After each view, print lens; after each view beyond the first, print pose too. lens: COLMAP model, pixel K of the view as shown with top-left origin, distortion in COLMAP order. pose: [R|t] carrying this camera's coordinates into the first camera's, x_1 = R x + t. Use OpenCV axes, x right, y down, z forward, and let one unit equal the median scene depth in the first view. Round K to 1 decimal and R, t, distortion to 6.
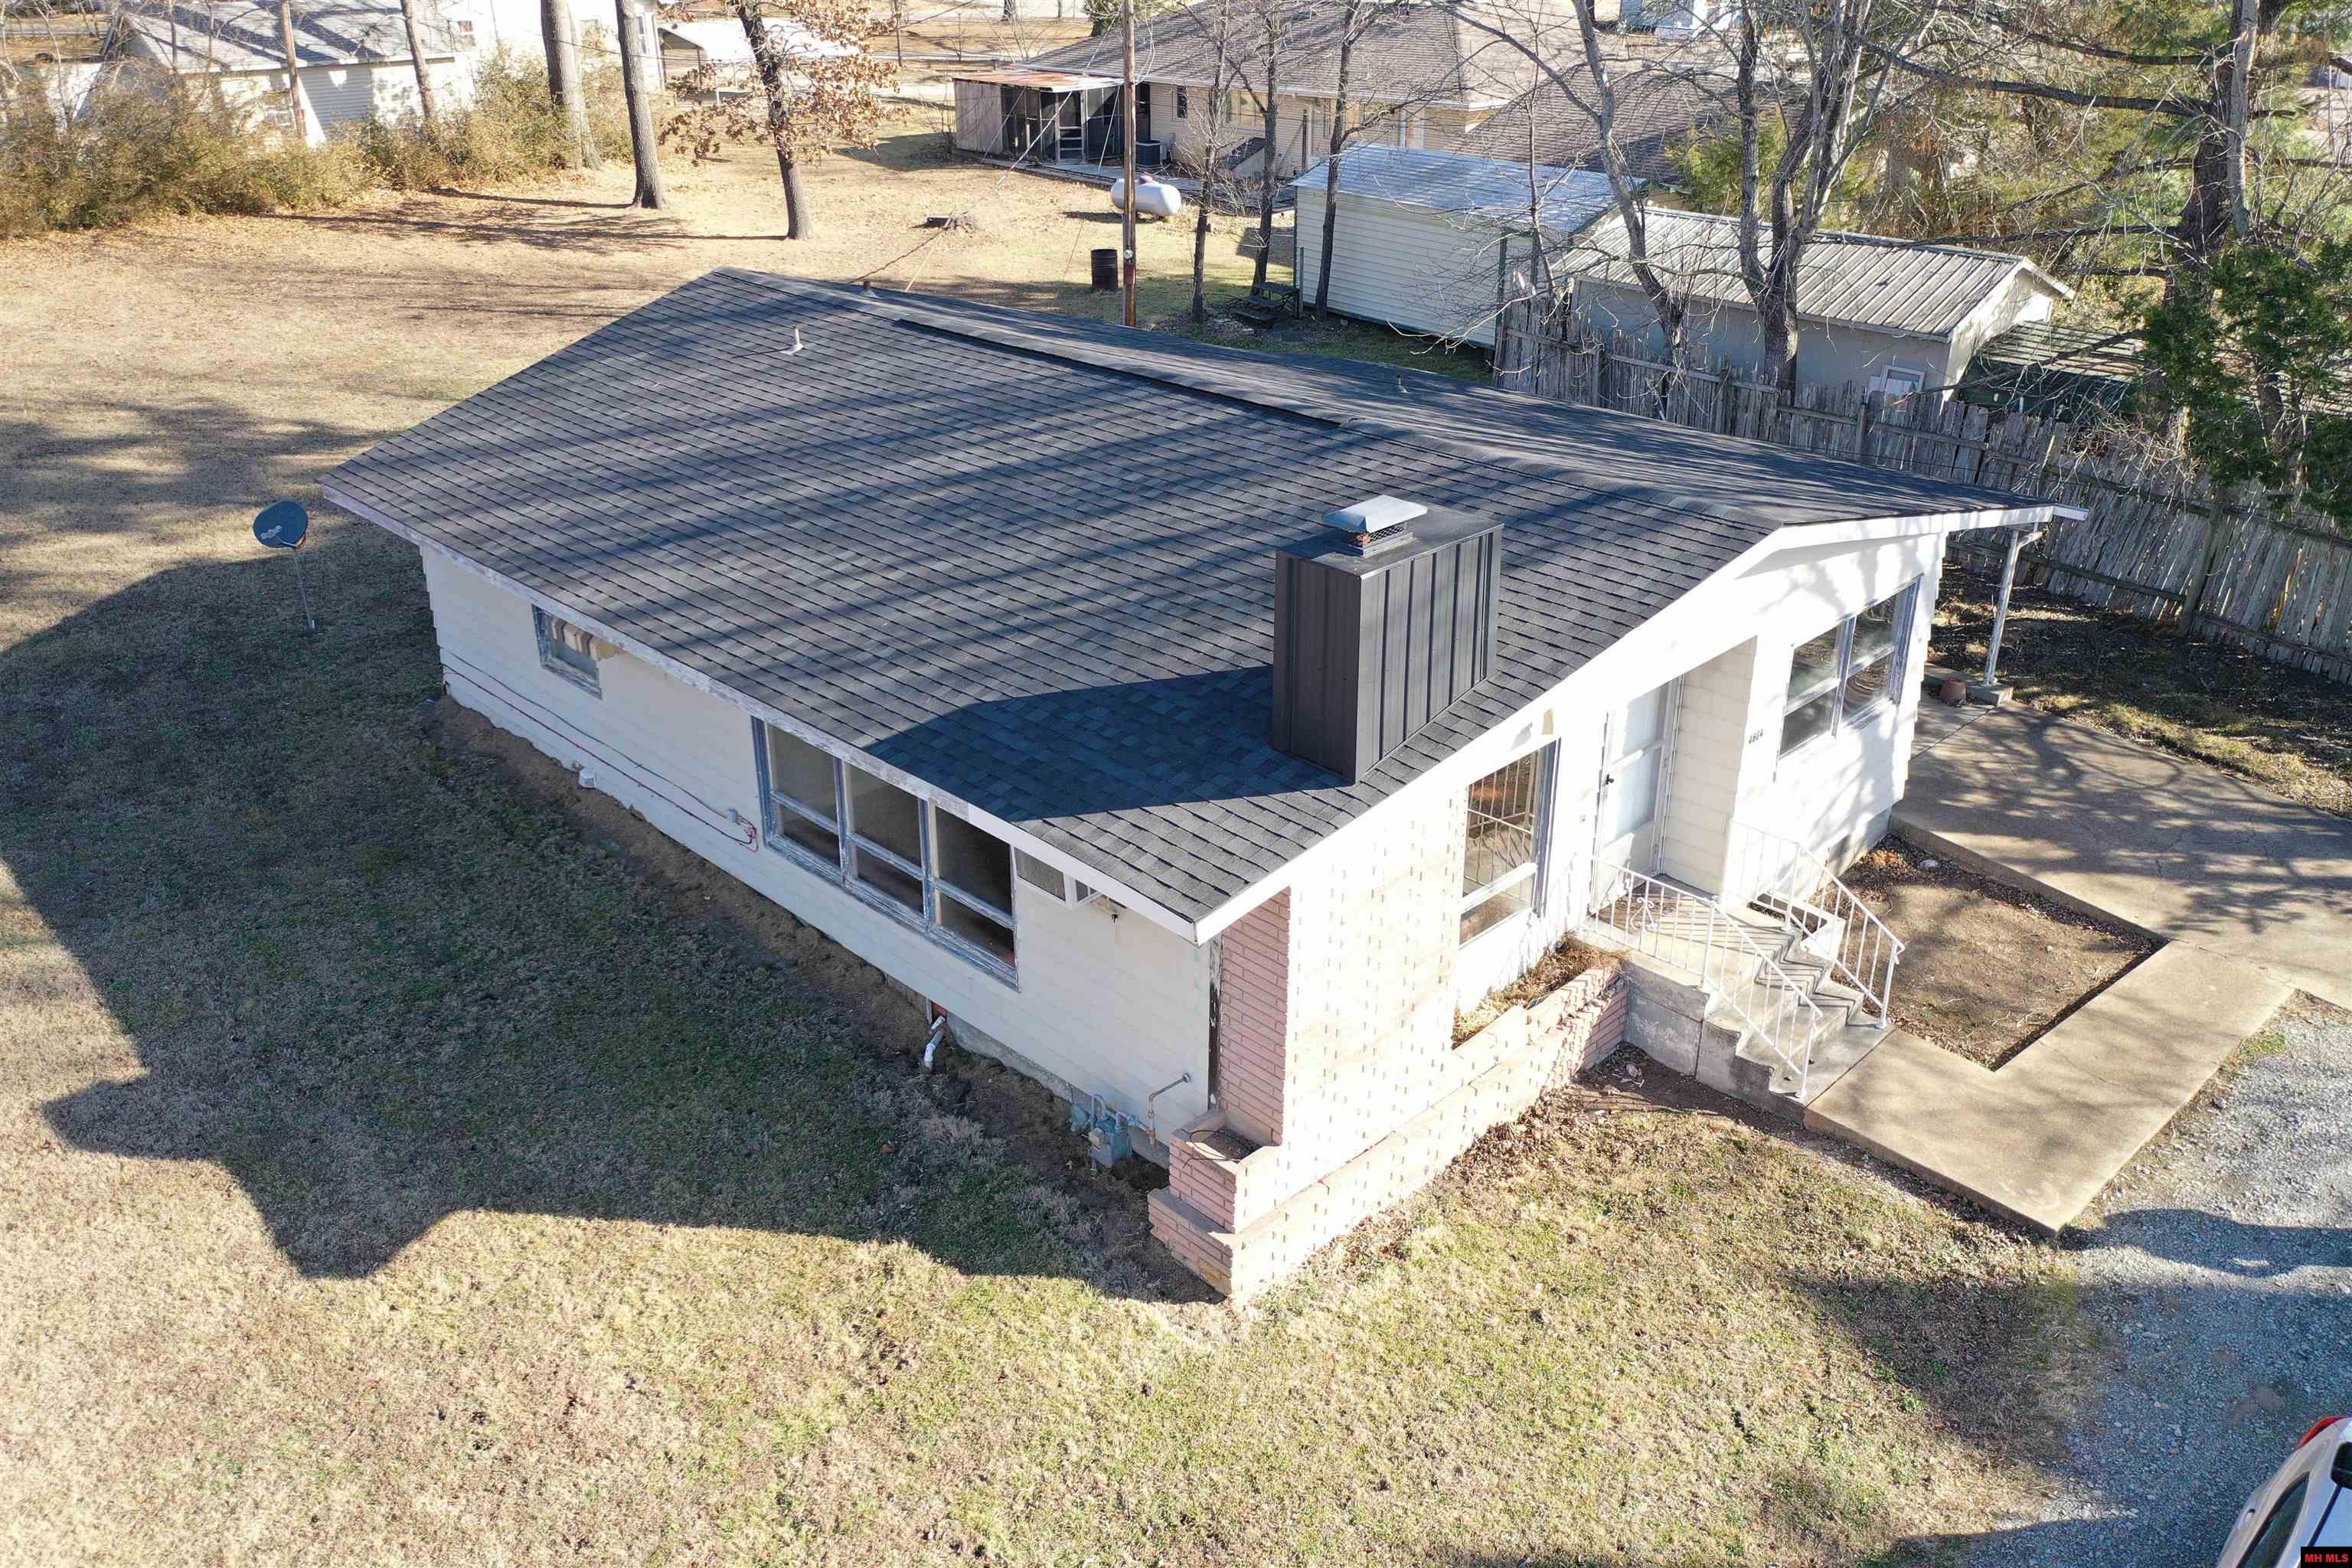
lens RADIAL K [[1942.2, 0, 1214.0], [0, 1942.2, 784.0], [0, 0, 1]] dist [-0.057727, -0.001036]
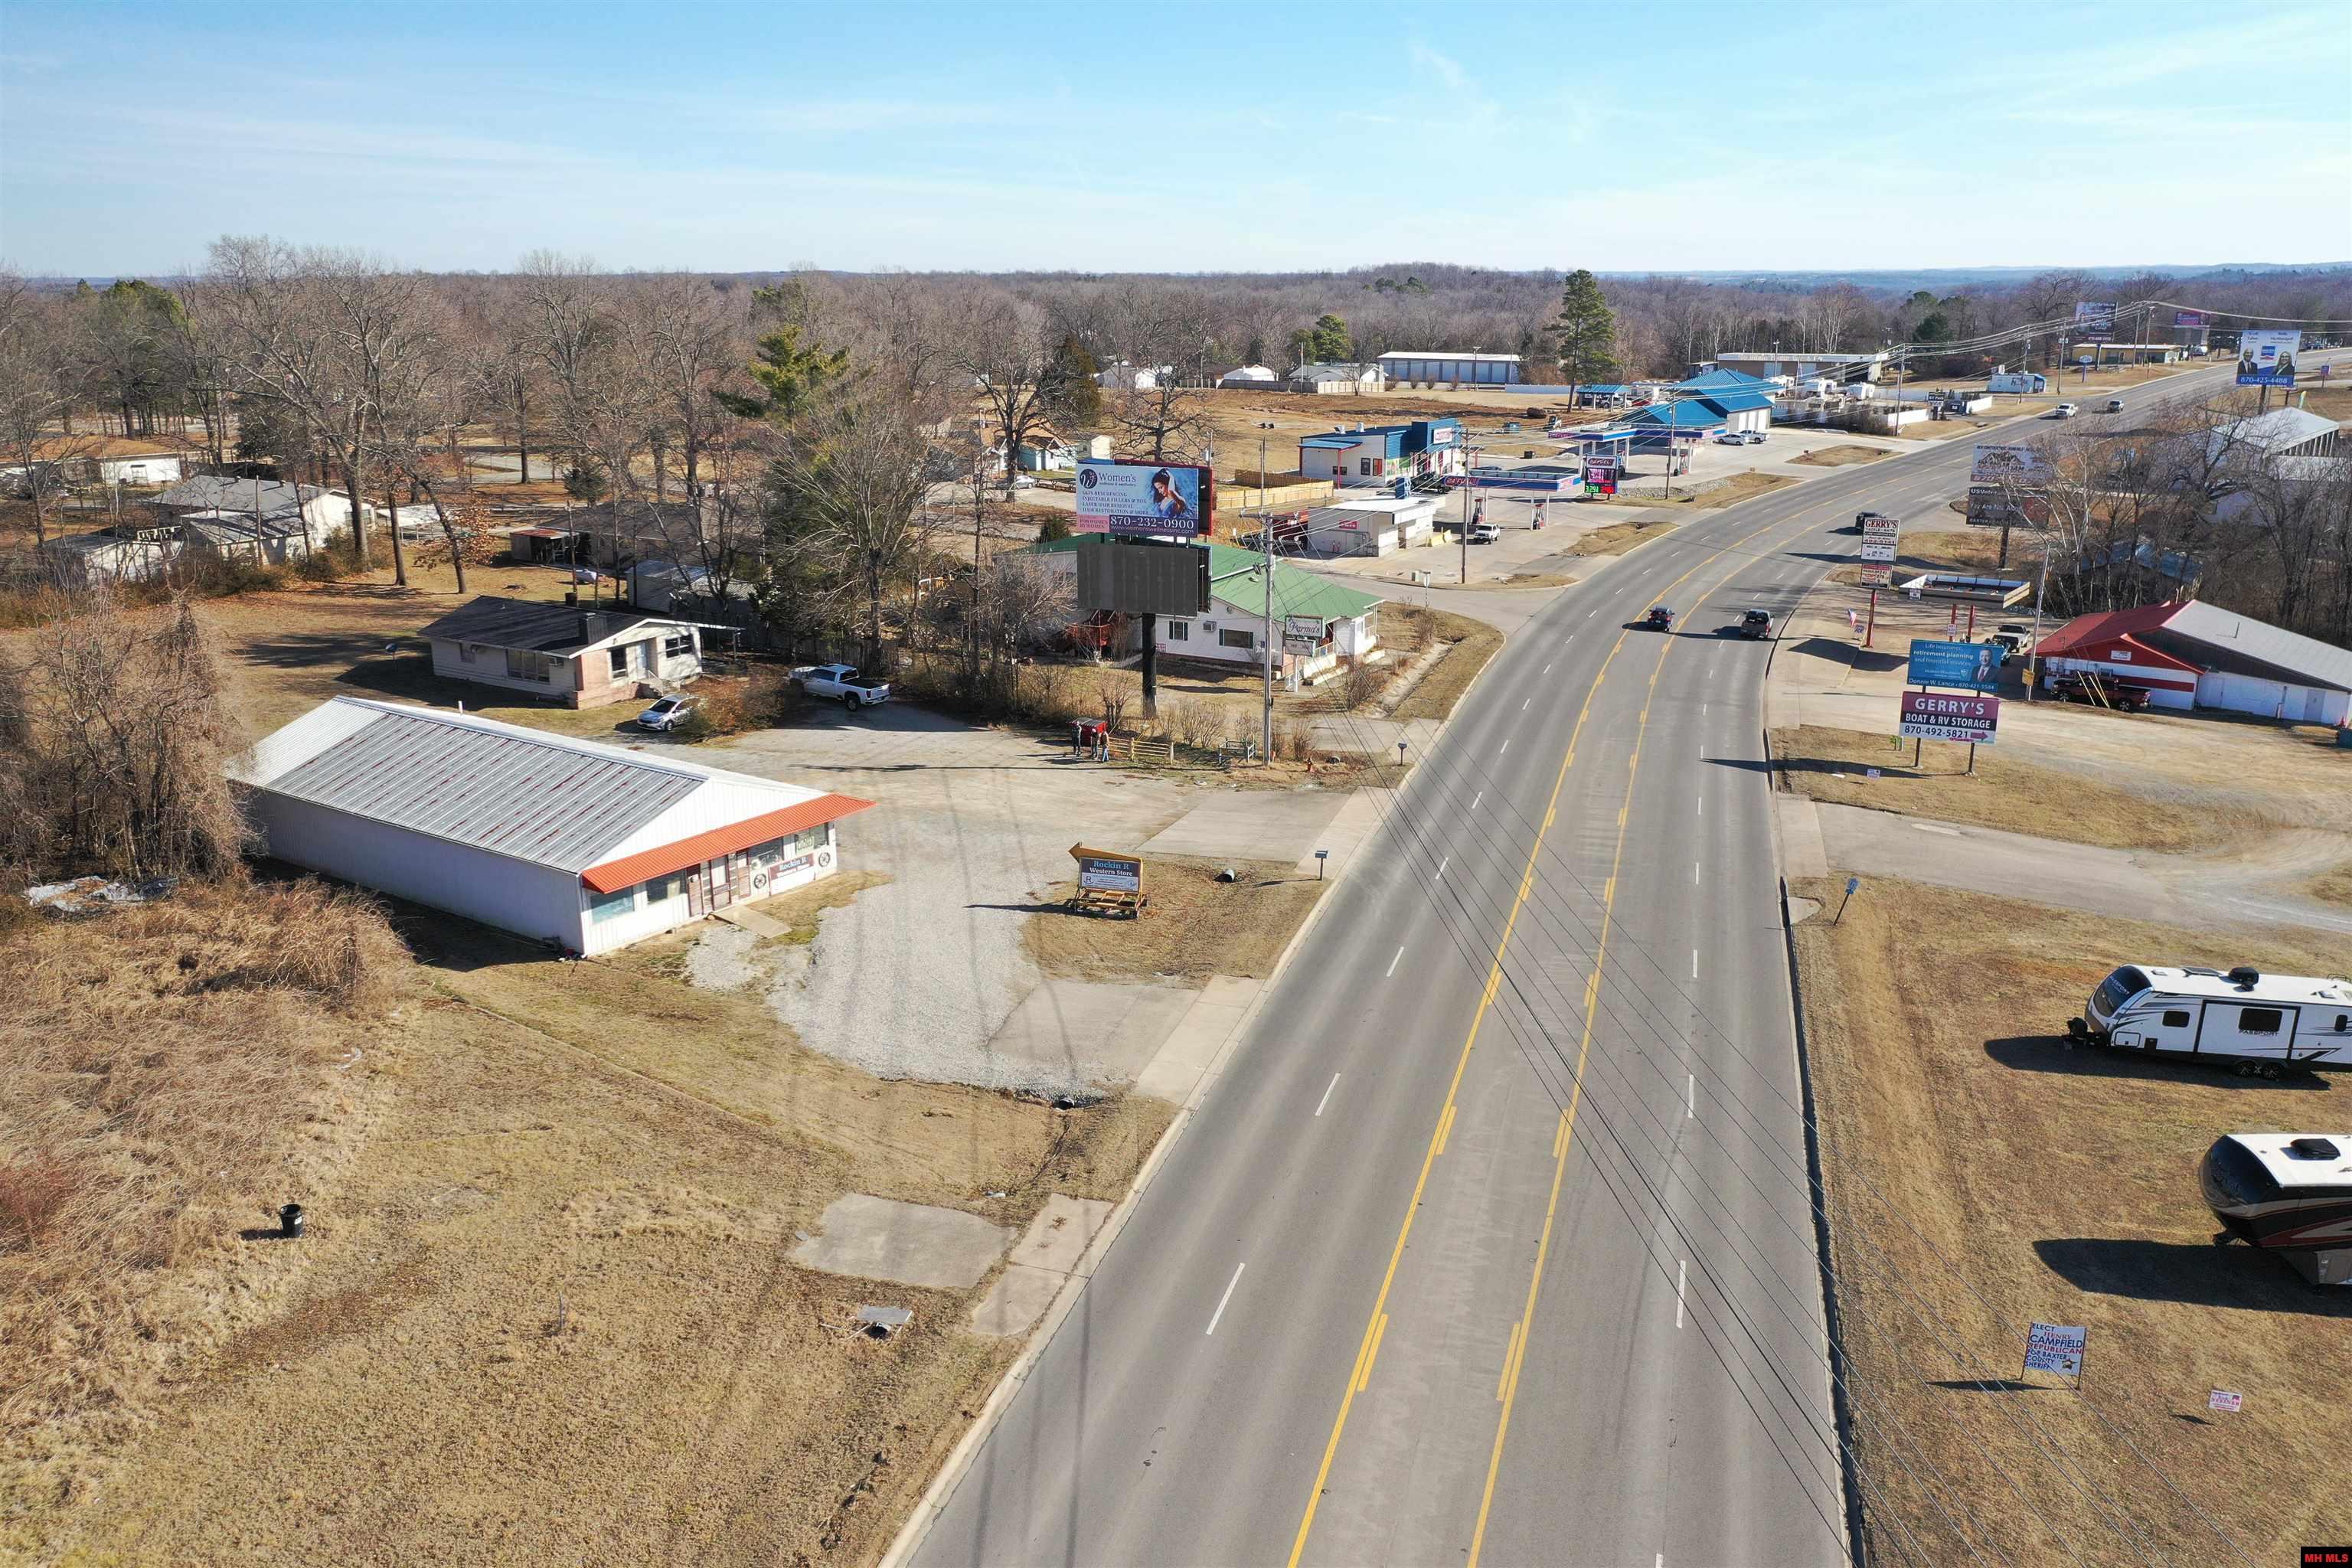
lens RADIAL K [[1917.1, 0, 1173.3], [0, 1917.1, 744.9], [0, 0, 1]] dist [-0.018017, -0.005445]
pose [[0.973008, -0.060066, 0.222816, 0.495737], [0.101328, 0.978681, -0.178653, 1.616307], [-0.207335, 0.196408, 0.958351, -5.556966]]
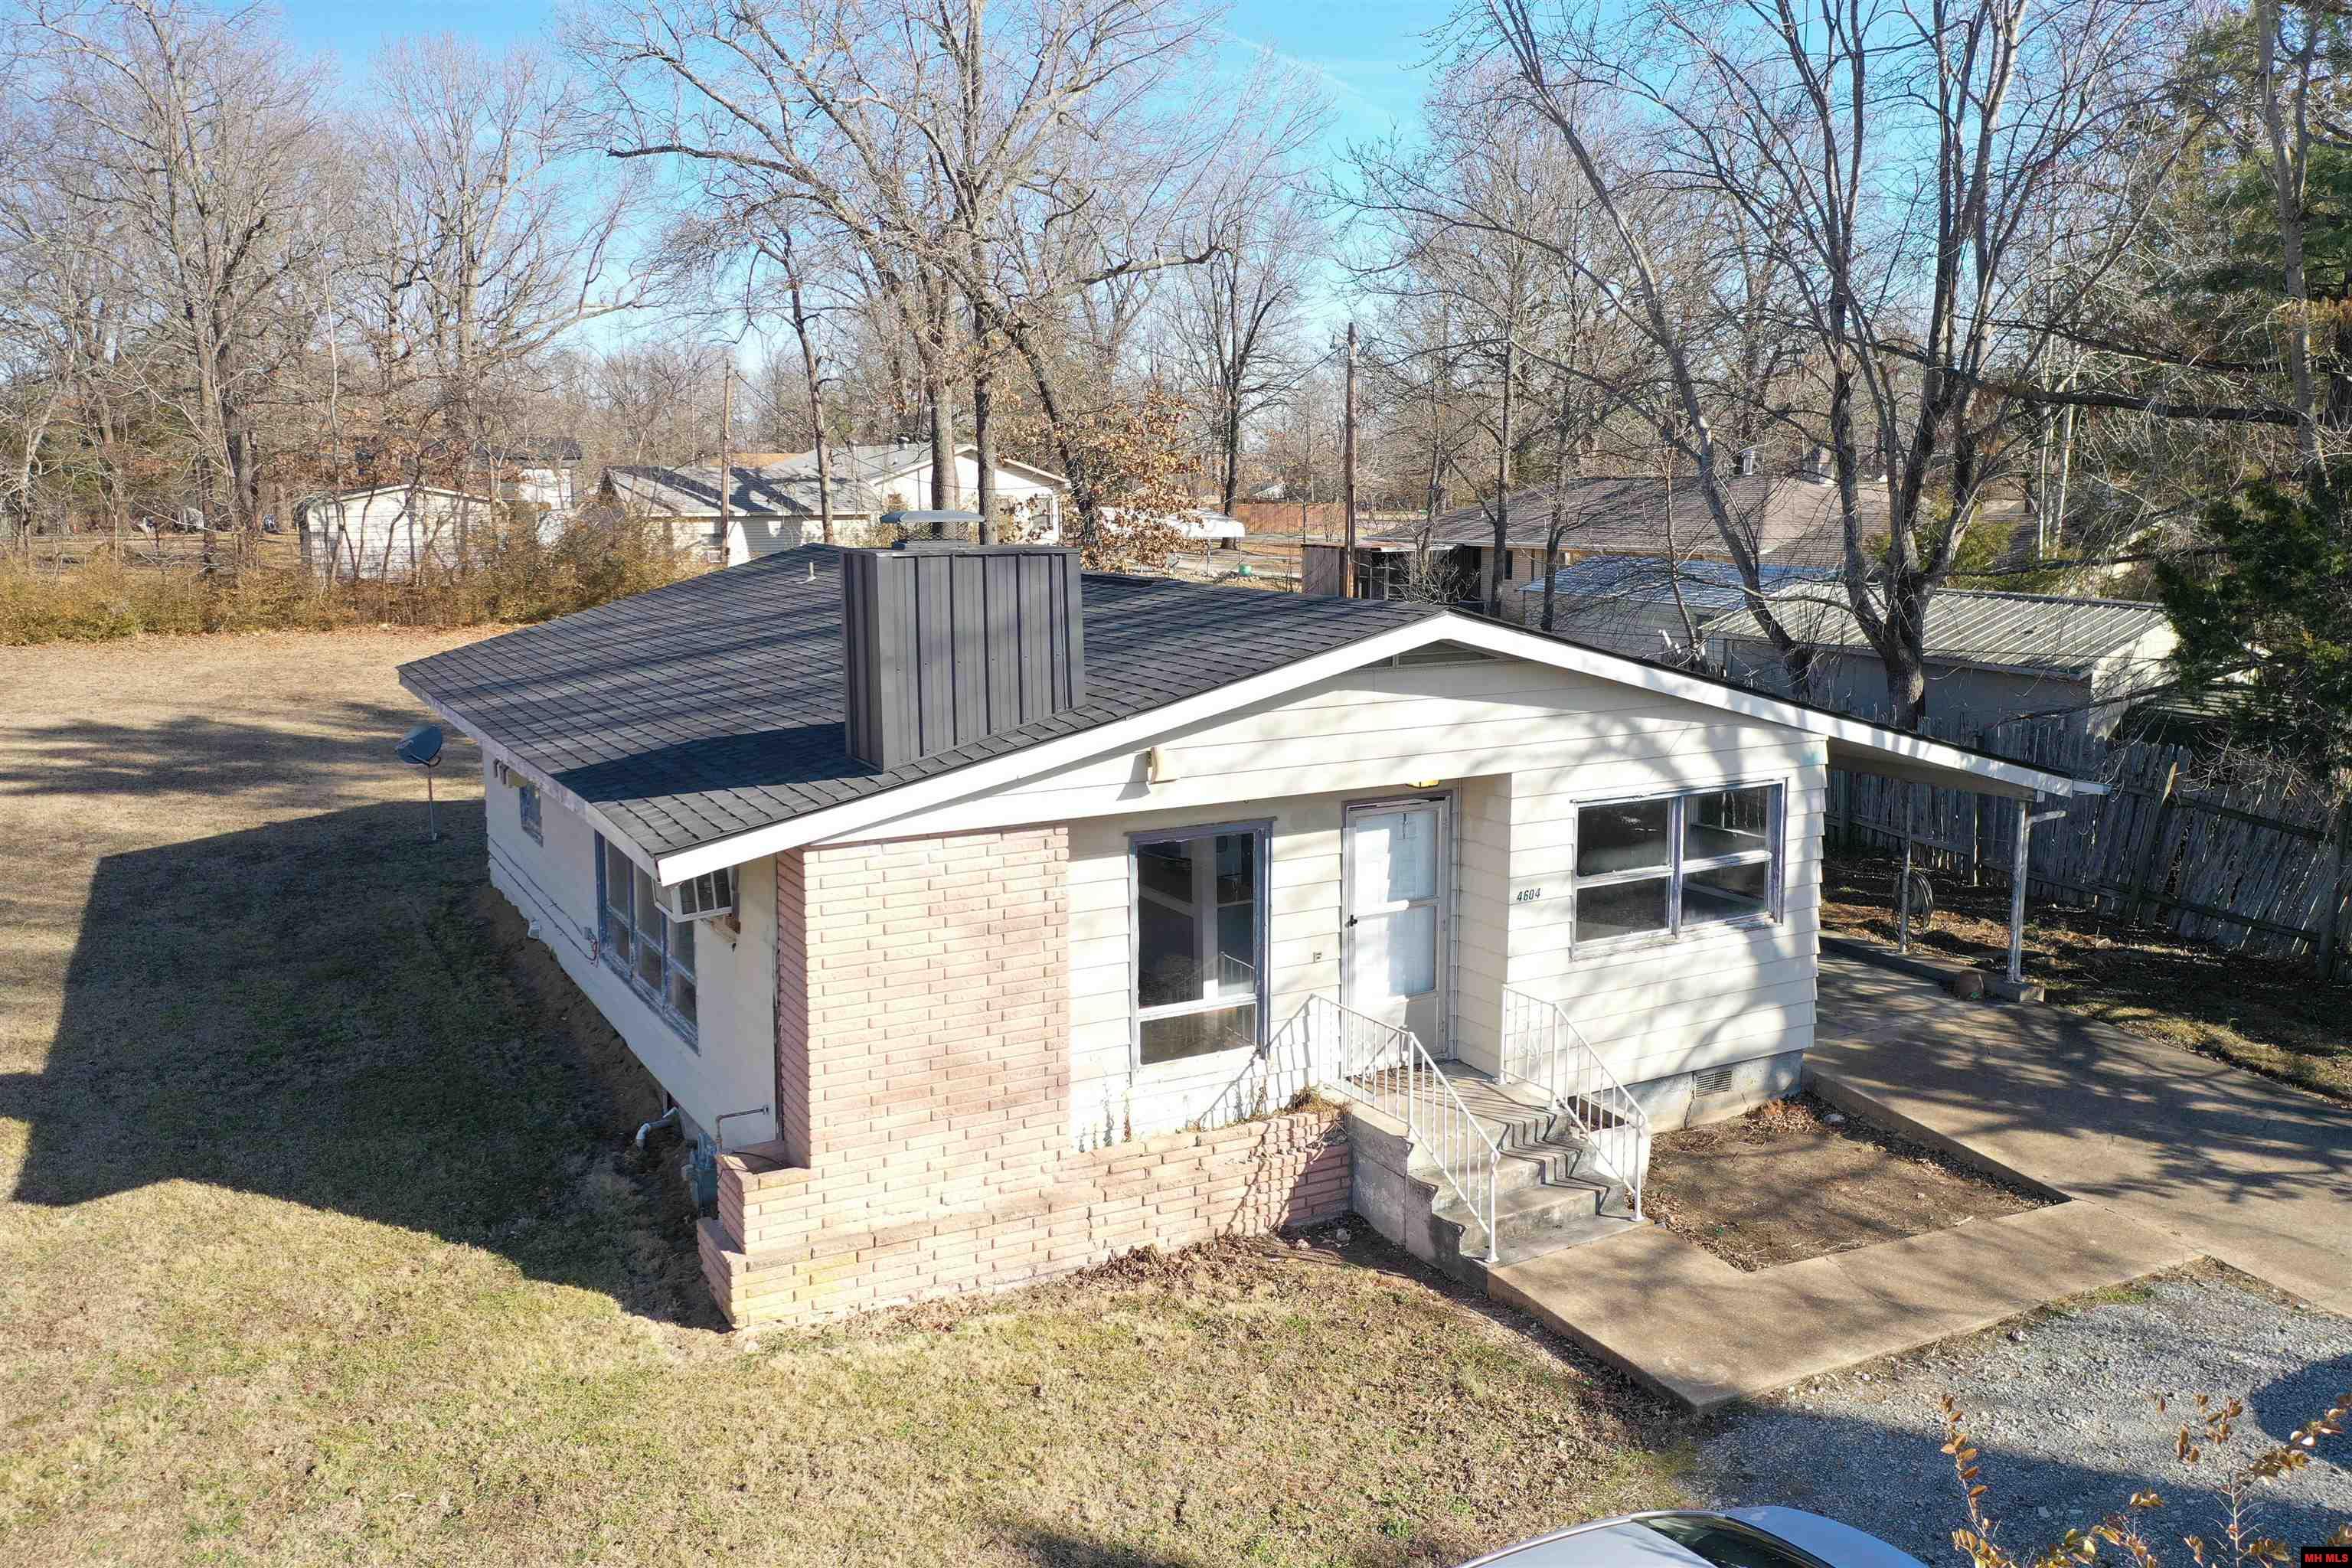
lens RADIAL K [[1917.1, 0, 1173.3], [0, 1917.1, 744.9], [0, 0, 1]] dist [-0.018017, -0.005445]
pose [[0.961991, 0.040355, -0.270083, 0.346551], [-0.116978, 0.954581, -0.274028, 0.171126], [0.246757, 0.295206, 0.923019, 0.080176]]
